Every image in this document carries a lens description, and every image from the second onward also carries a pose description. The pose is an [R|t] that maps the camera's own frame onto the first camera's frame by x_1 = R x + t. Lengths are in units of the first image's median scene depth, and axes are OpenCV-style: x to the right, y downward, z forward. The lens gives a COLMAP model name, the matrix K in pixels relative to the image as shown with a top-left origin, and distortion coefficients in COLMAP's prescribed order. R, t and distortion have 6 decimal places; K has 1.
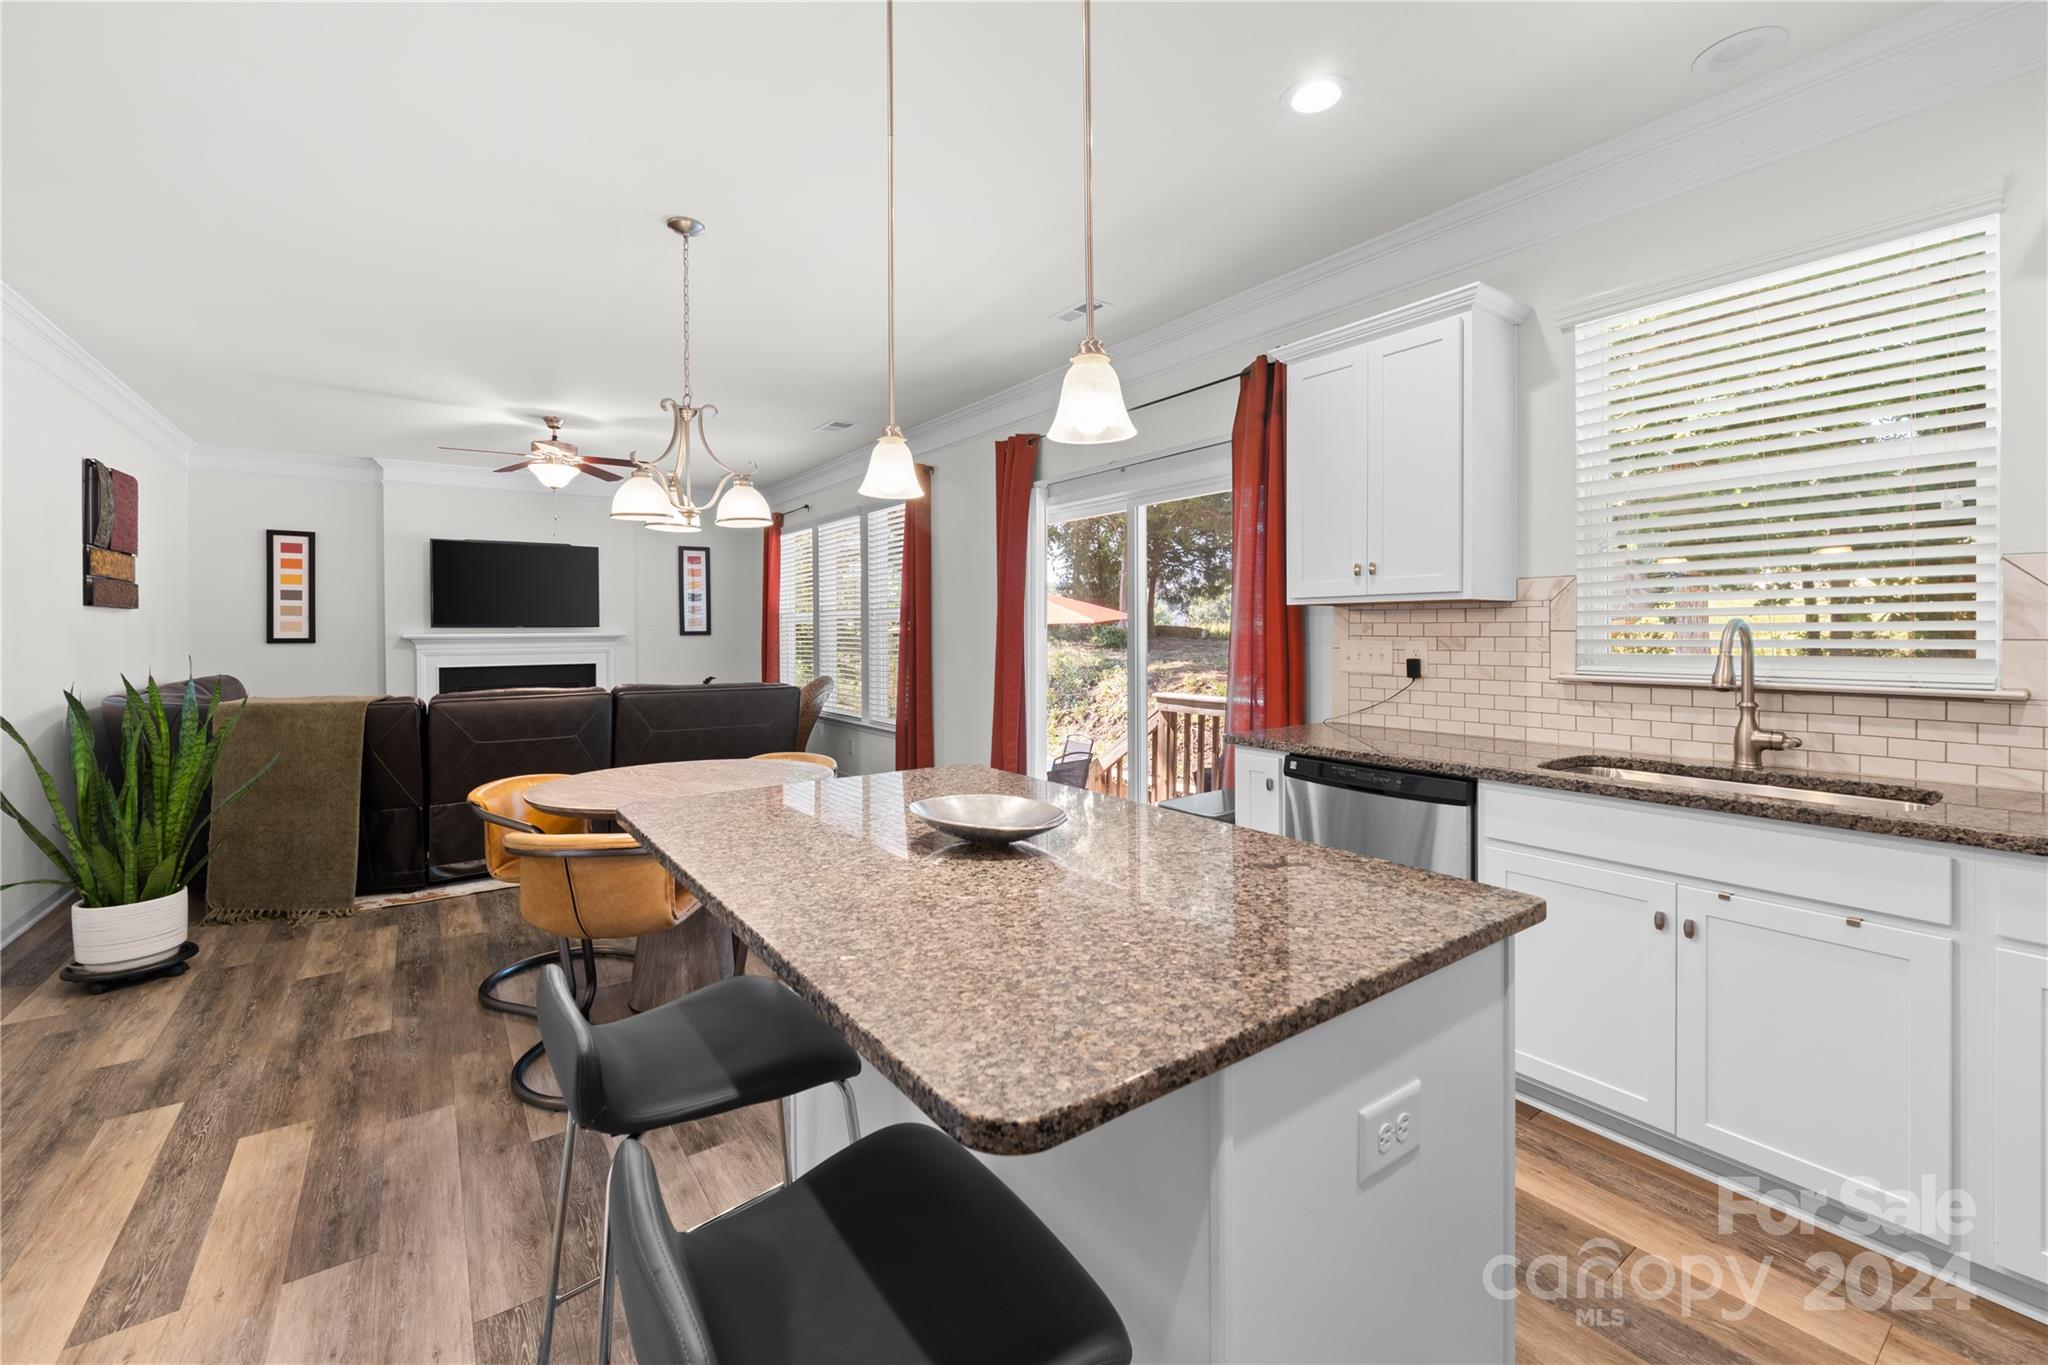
lens RADIAL K [[841.7, 0, 1019.7], [0, 841.7, 645.4], [0, 0, 1]] dist [-0.000480, -0.000053]
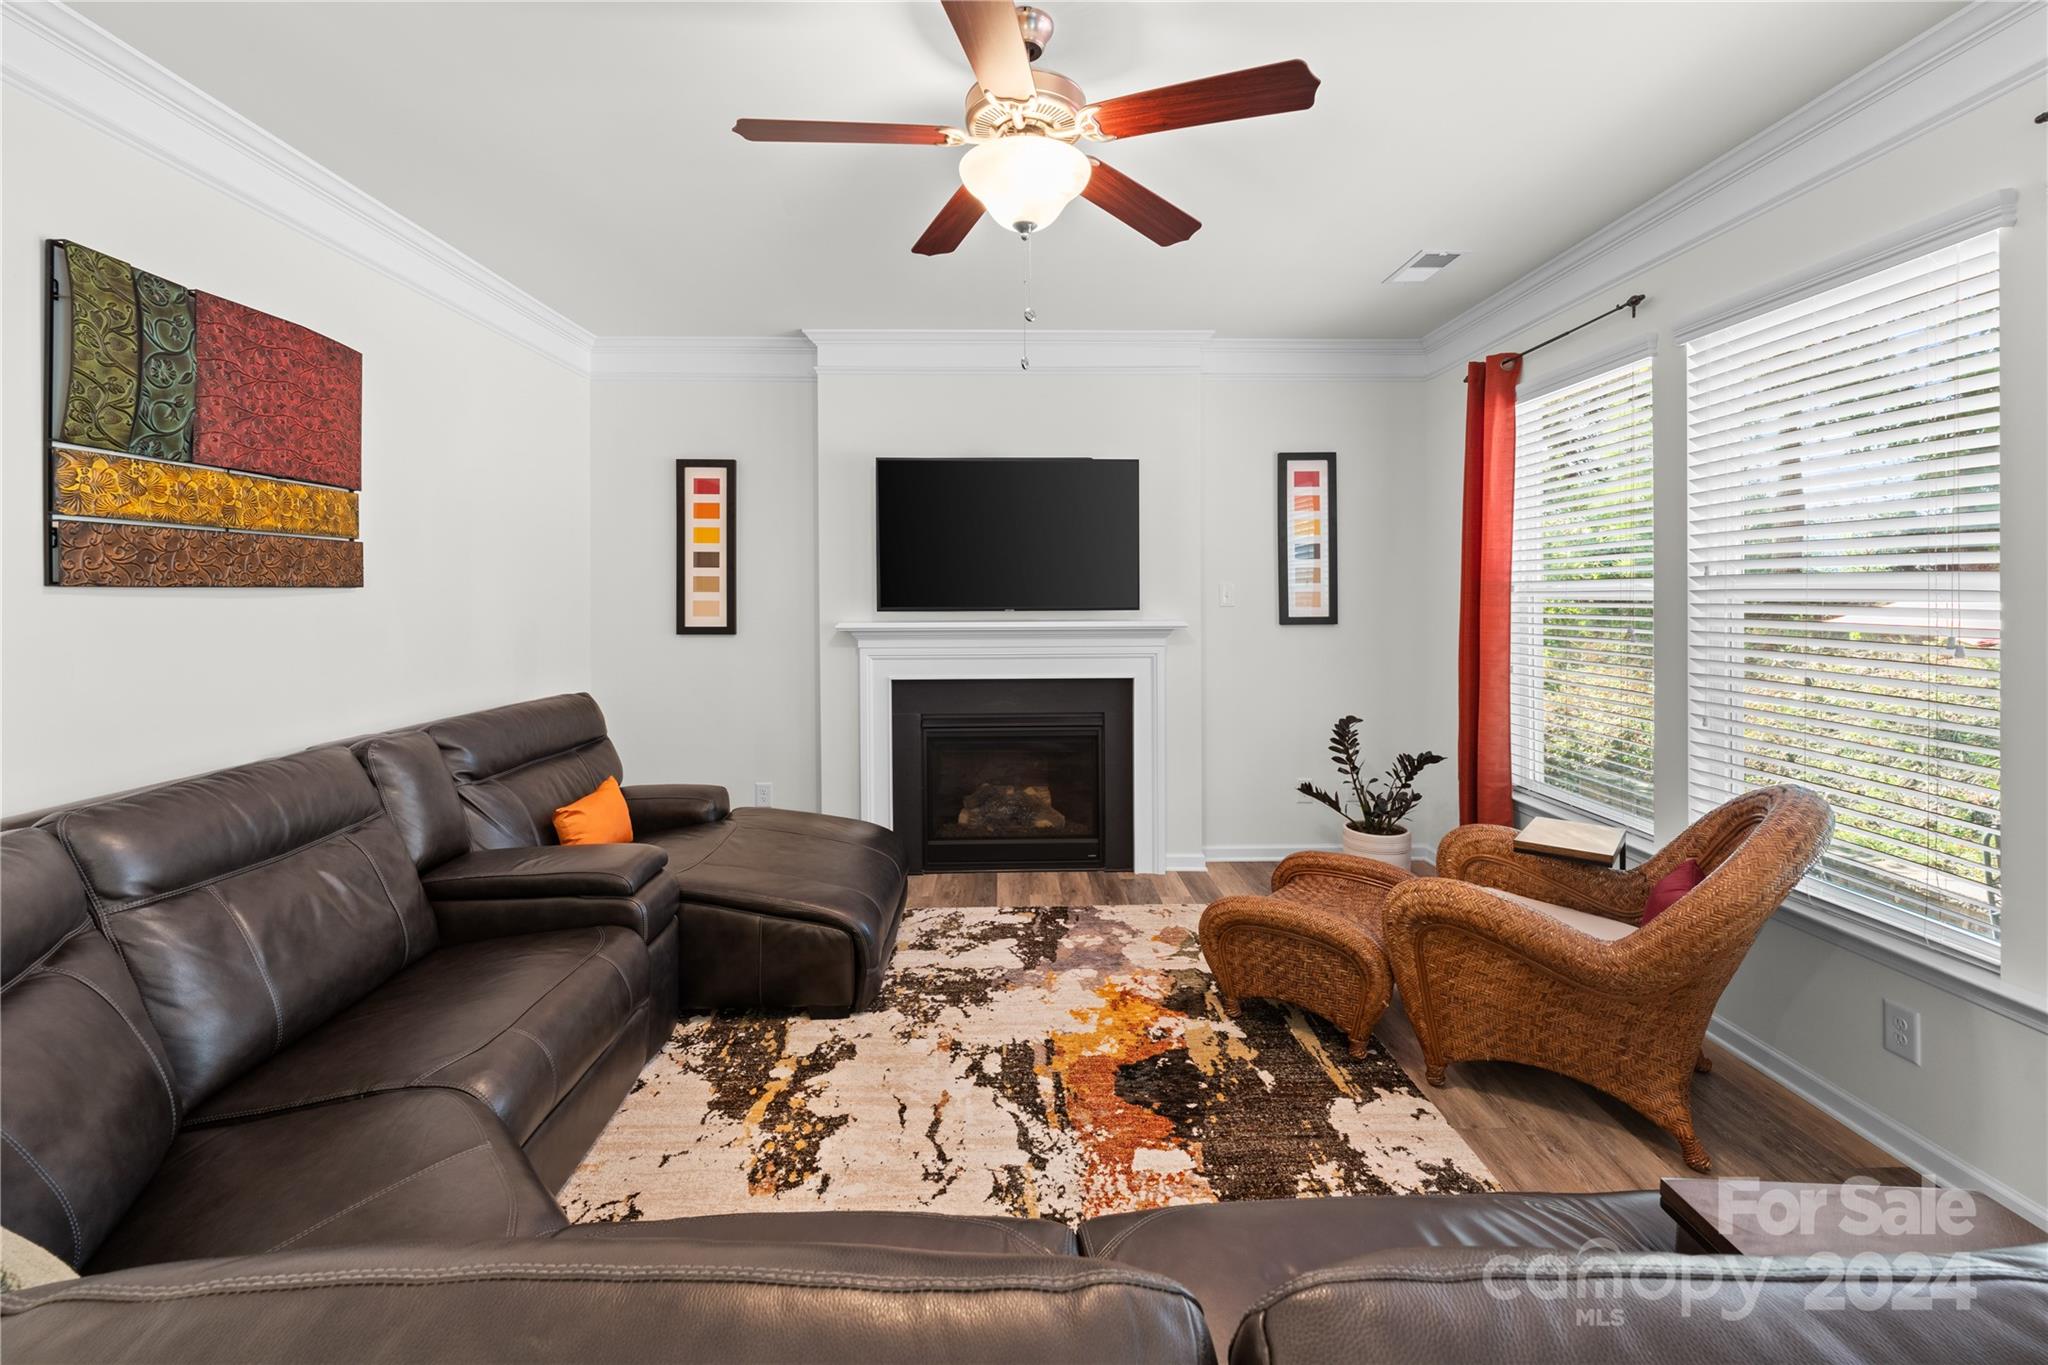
lens RADIAL K [[861.8, 0, 1025.2], [0, 861.8, 591.1], [0, 0, 1]] dist [-0.002830, -0.000088]
pose [[0.827997, 0.000719, -0.560732, -0.400828], [-0.011324, 0.999817, -0.015439, -0.038572], [0.560618, 0.019133, 0.827853, 0.801454]]
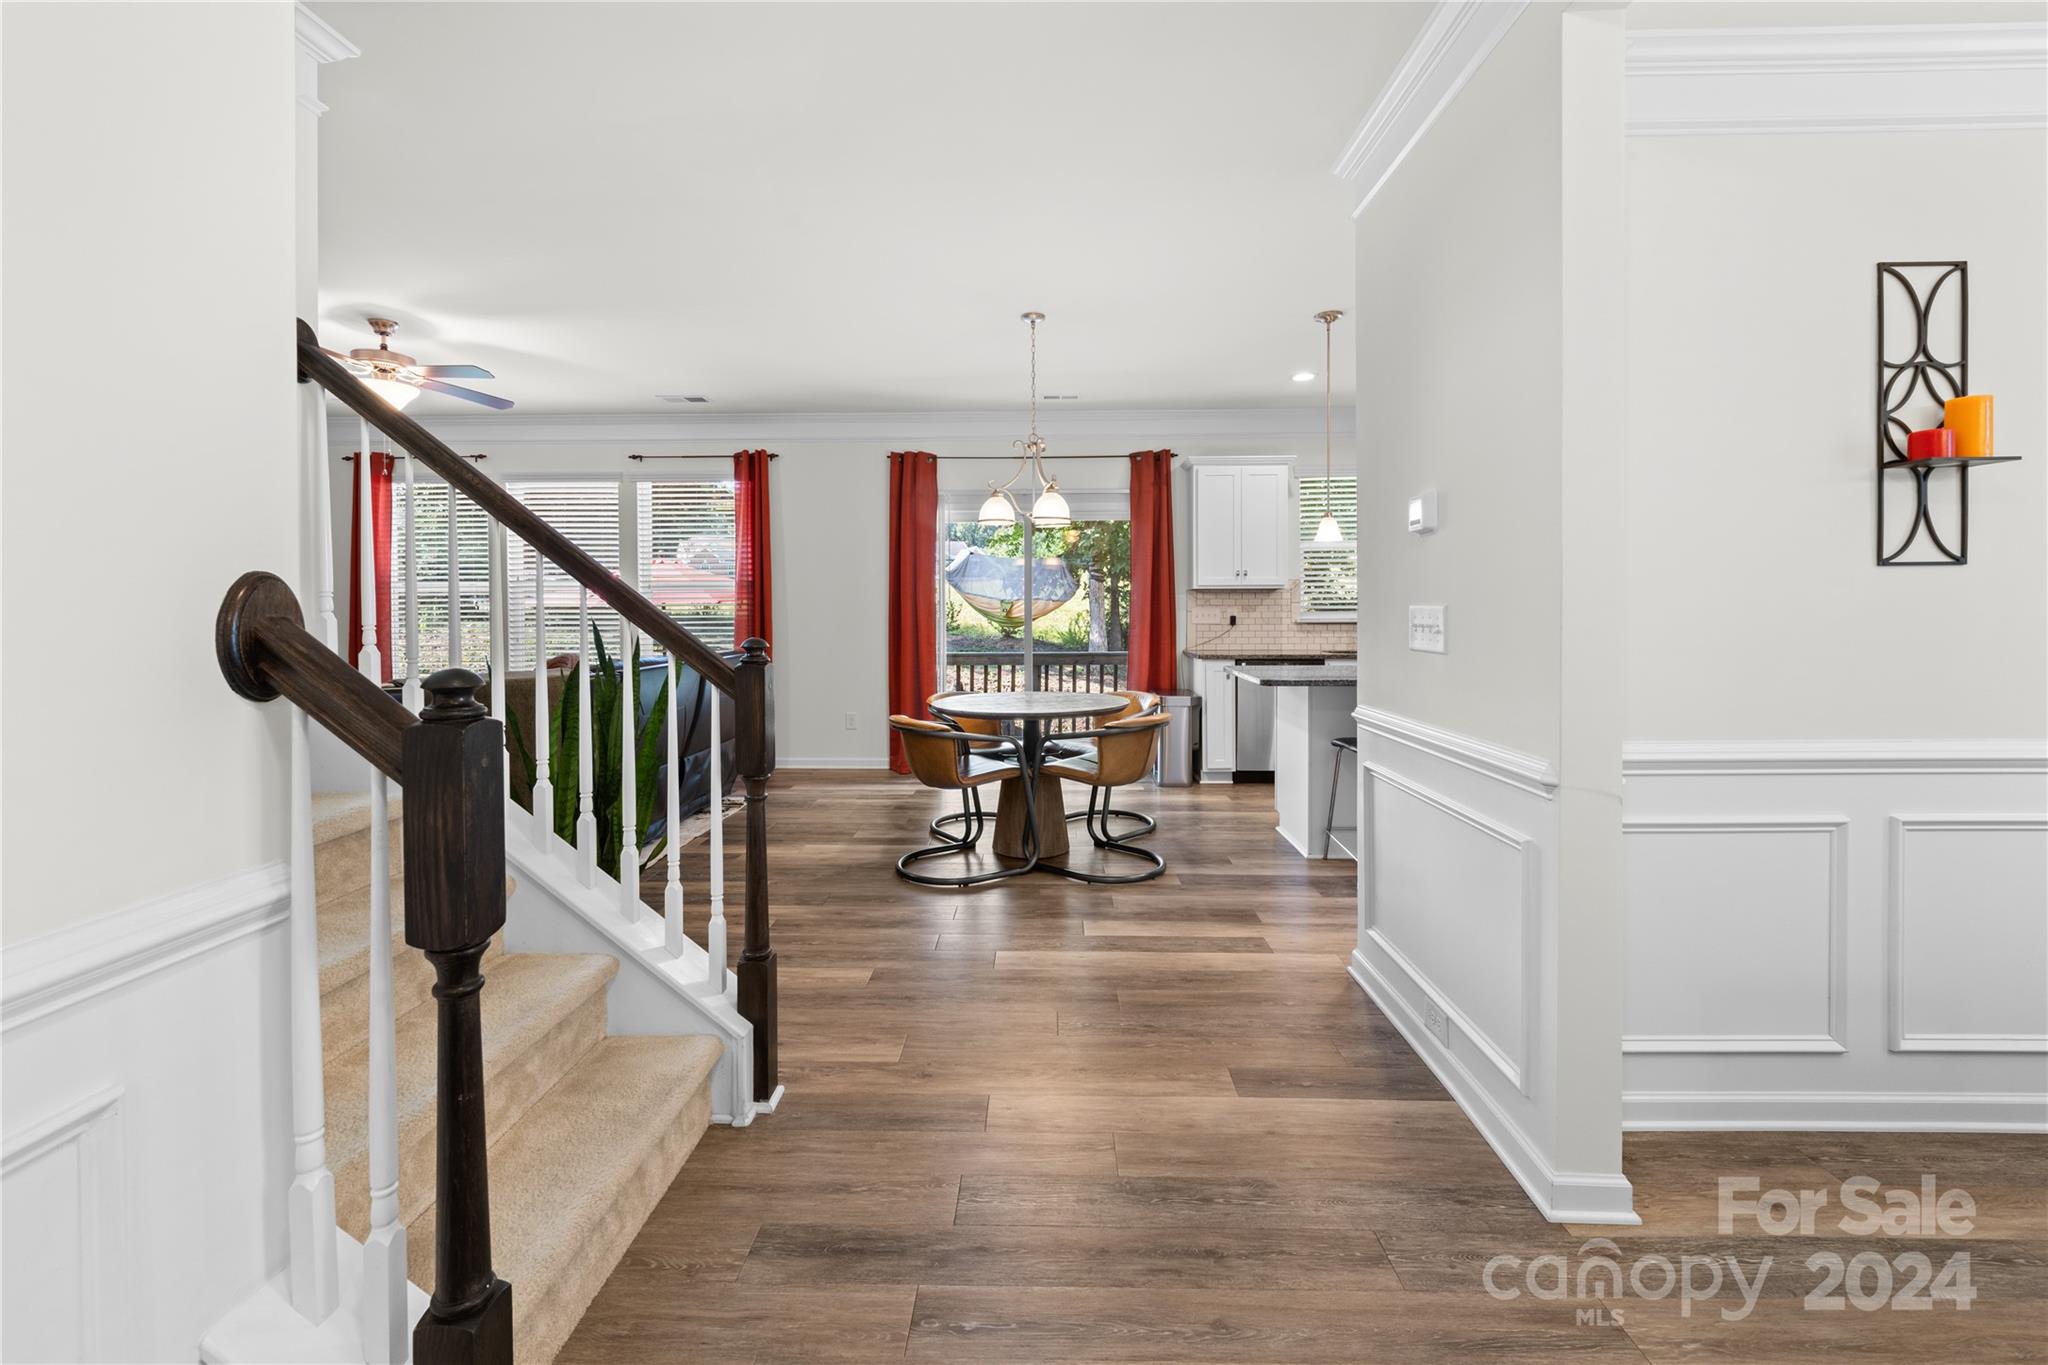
lens RADIAL K [[858.8, 0, 1026.5], [0, 858.8, 617.0], [0, 0, 1]] dist [-0.000500, -0.000117]
pose [[0.601773, -0.001851, 0.798665, -0.929594], [0.014496, 0.999858, -0.008605, 0.017728], [-0.798536, 0.016755, 0.601714, 0.071760]]
